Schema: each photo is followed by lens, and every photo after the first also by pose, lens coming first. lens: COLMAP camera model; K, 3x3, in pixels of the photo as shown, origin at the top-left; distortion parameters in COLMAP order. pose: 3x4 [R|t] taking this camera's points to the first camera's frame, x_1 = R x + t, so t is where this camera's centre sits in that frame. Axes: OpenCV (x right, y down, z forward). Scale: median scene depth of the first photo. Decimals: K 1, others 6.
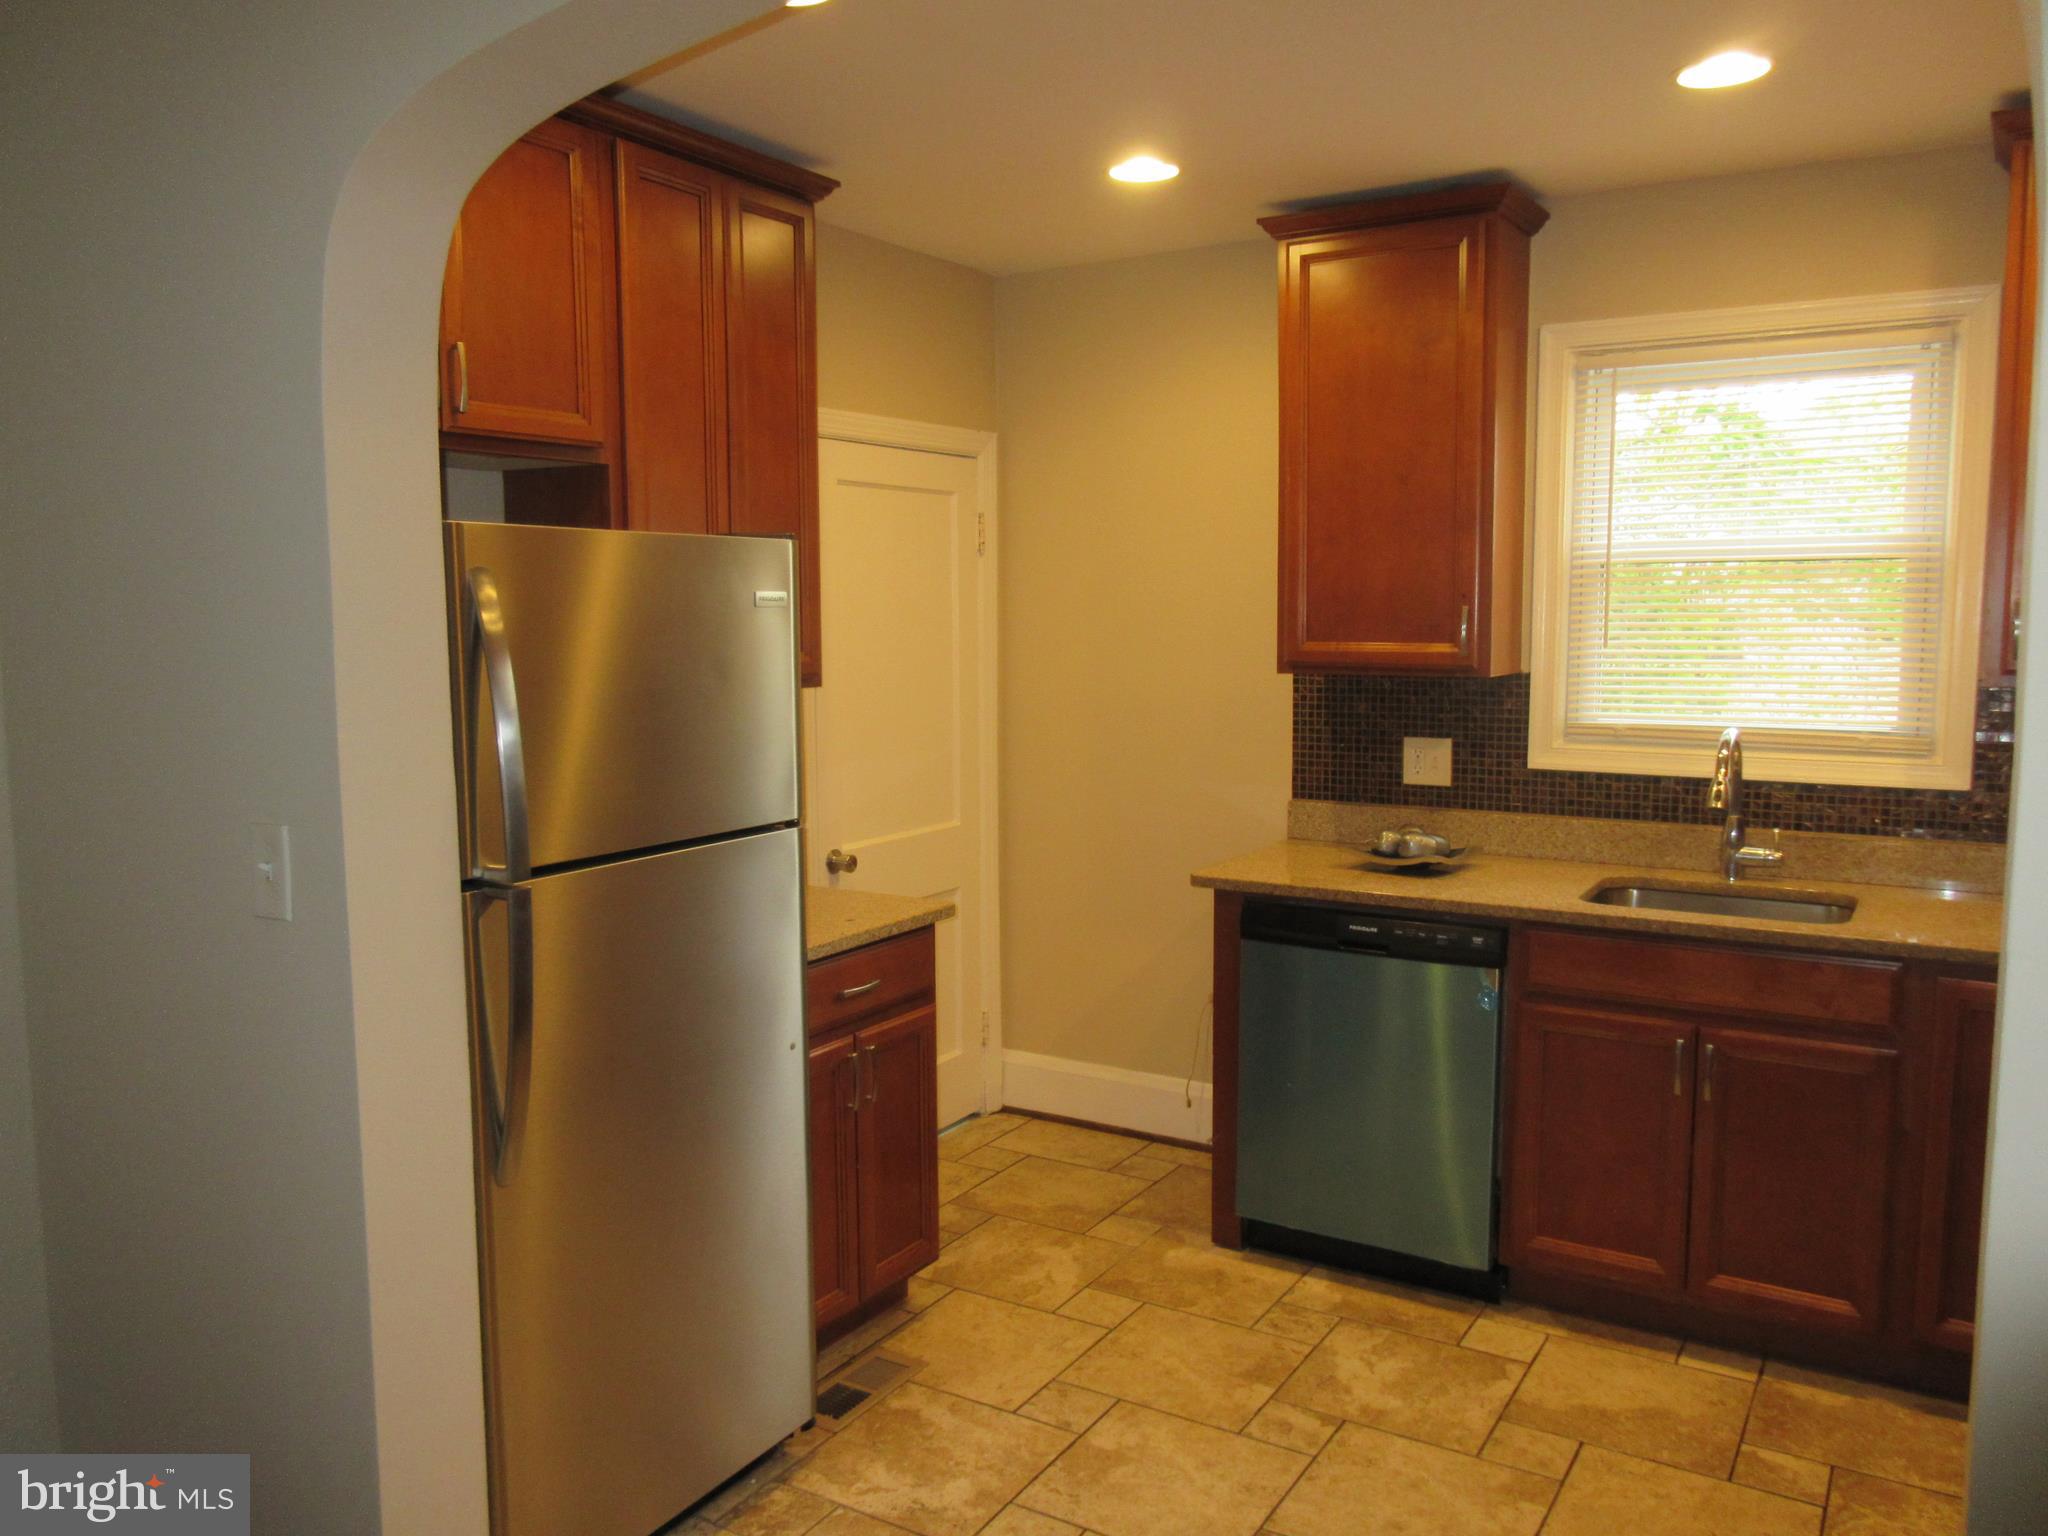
lens RADIAL K [[1534.8, 0, 1024.1], [0, 1534.8, 764.2], [0, 0, 1]] dist [-0.002251, 0.004657]
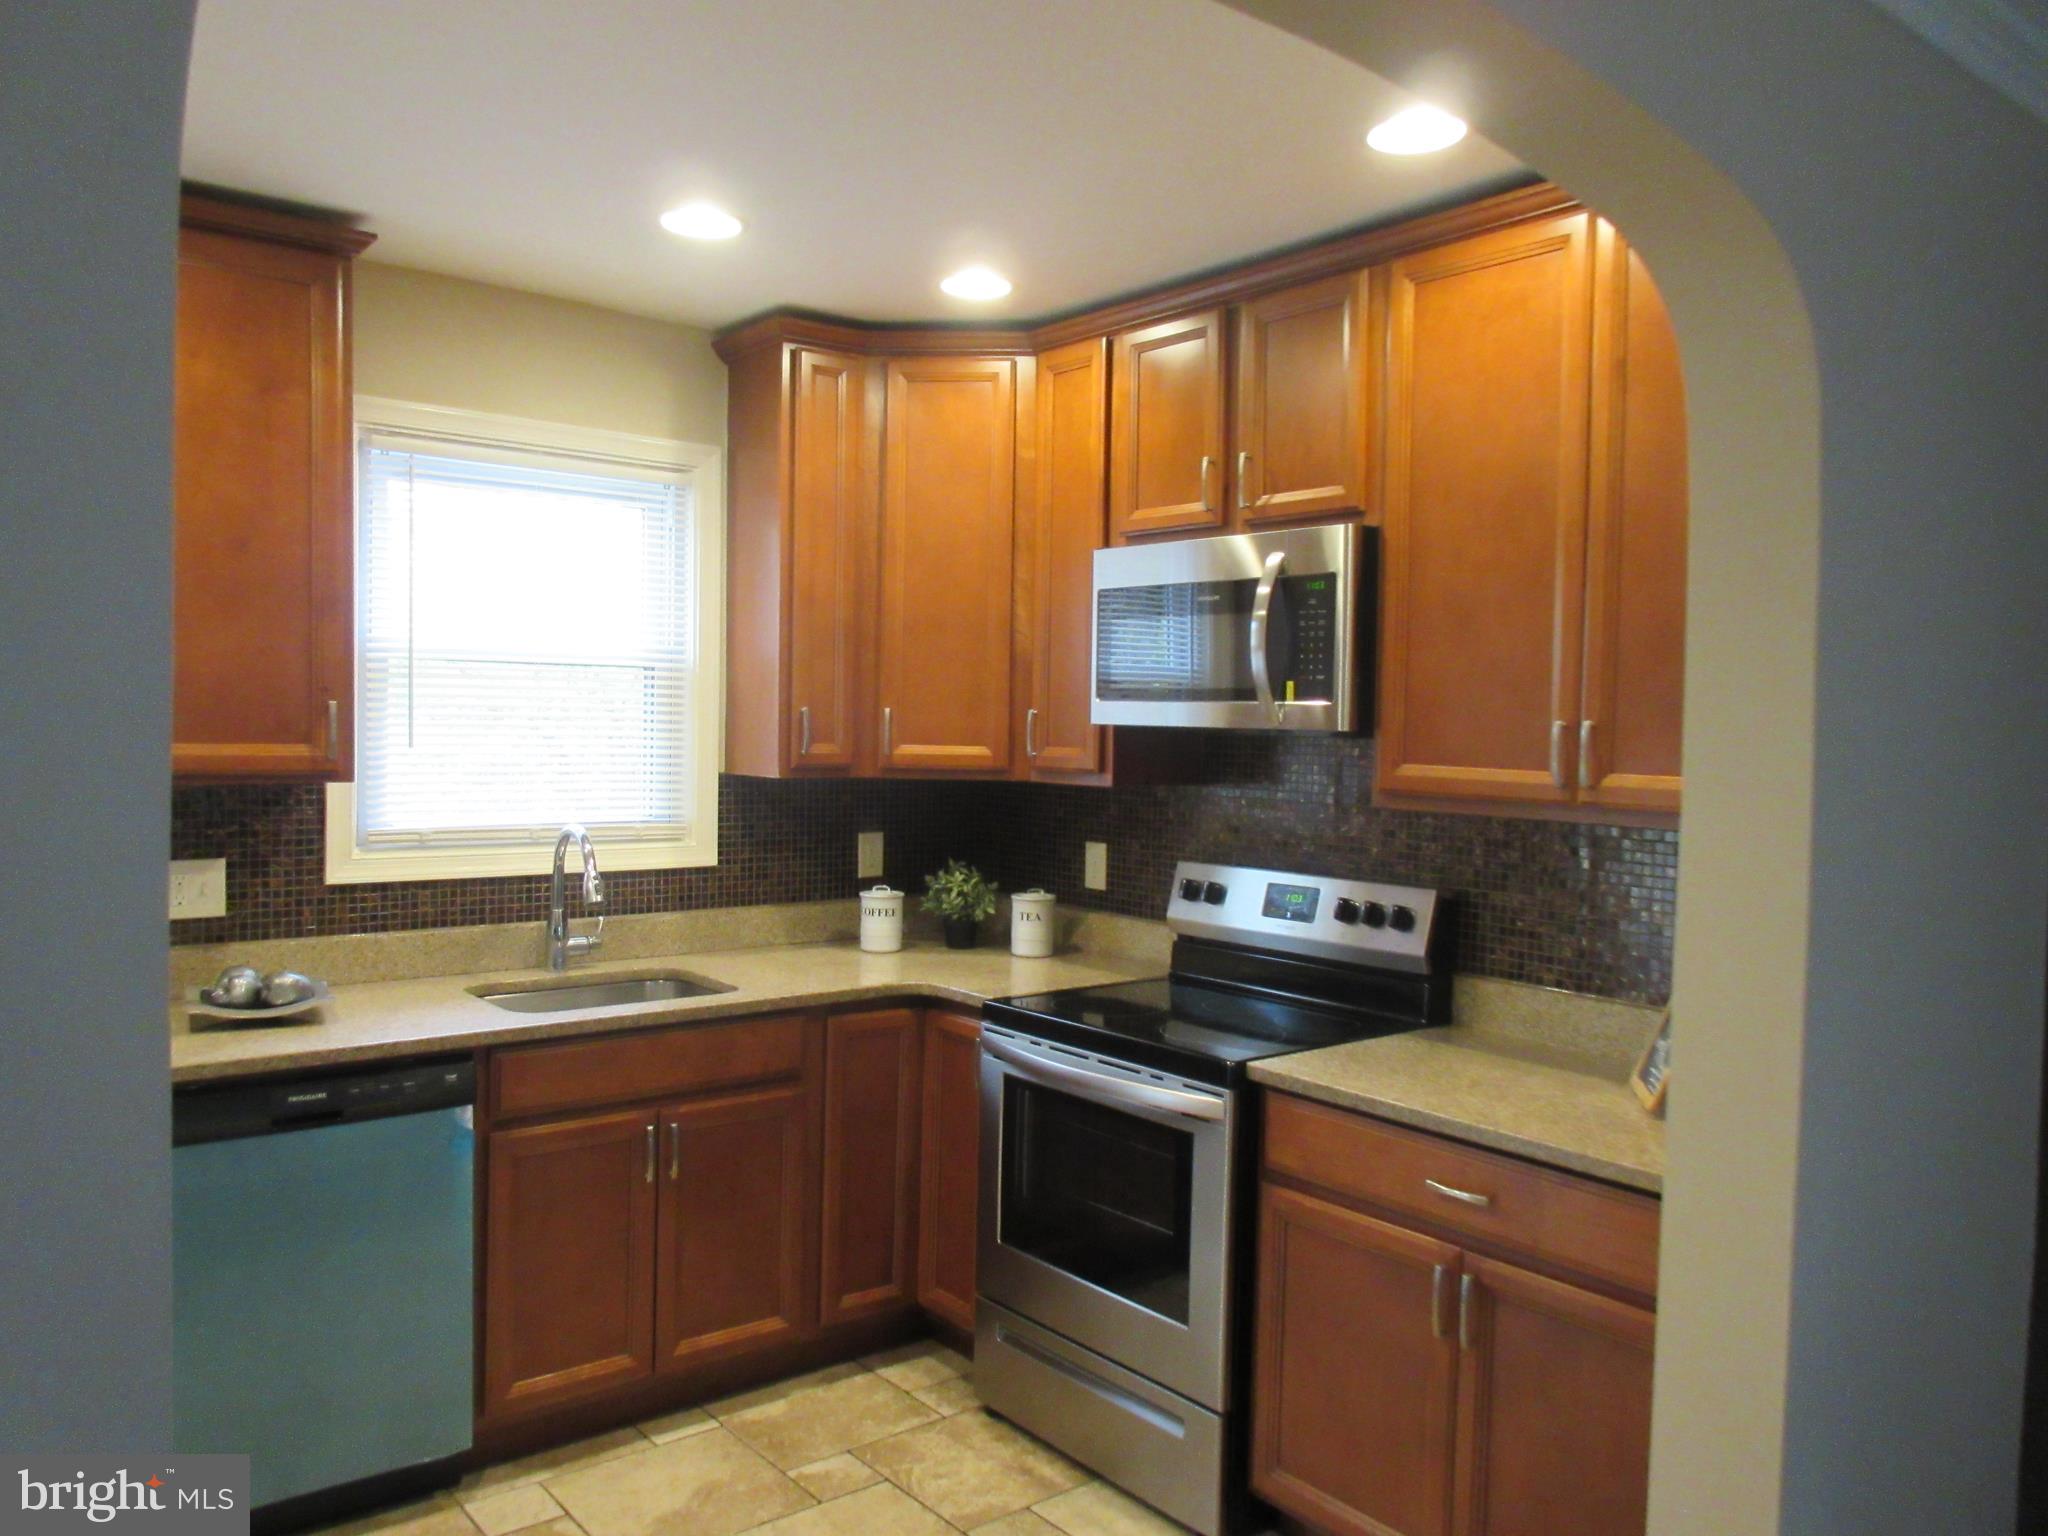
lens RADIAL K [[1534.8, 0, 1023.3], [0, 1534.8, 771.9], [0, 0, 1]] dist [-0.002251, 0.004657]
pose [[0.333761, -0.022315, 0.942393, -0.376504], [0.074640, 0.997207, -0.002822, -0.030276], [-0.939698, 0.071282, 0.334495, 0.333459]]
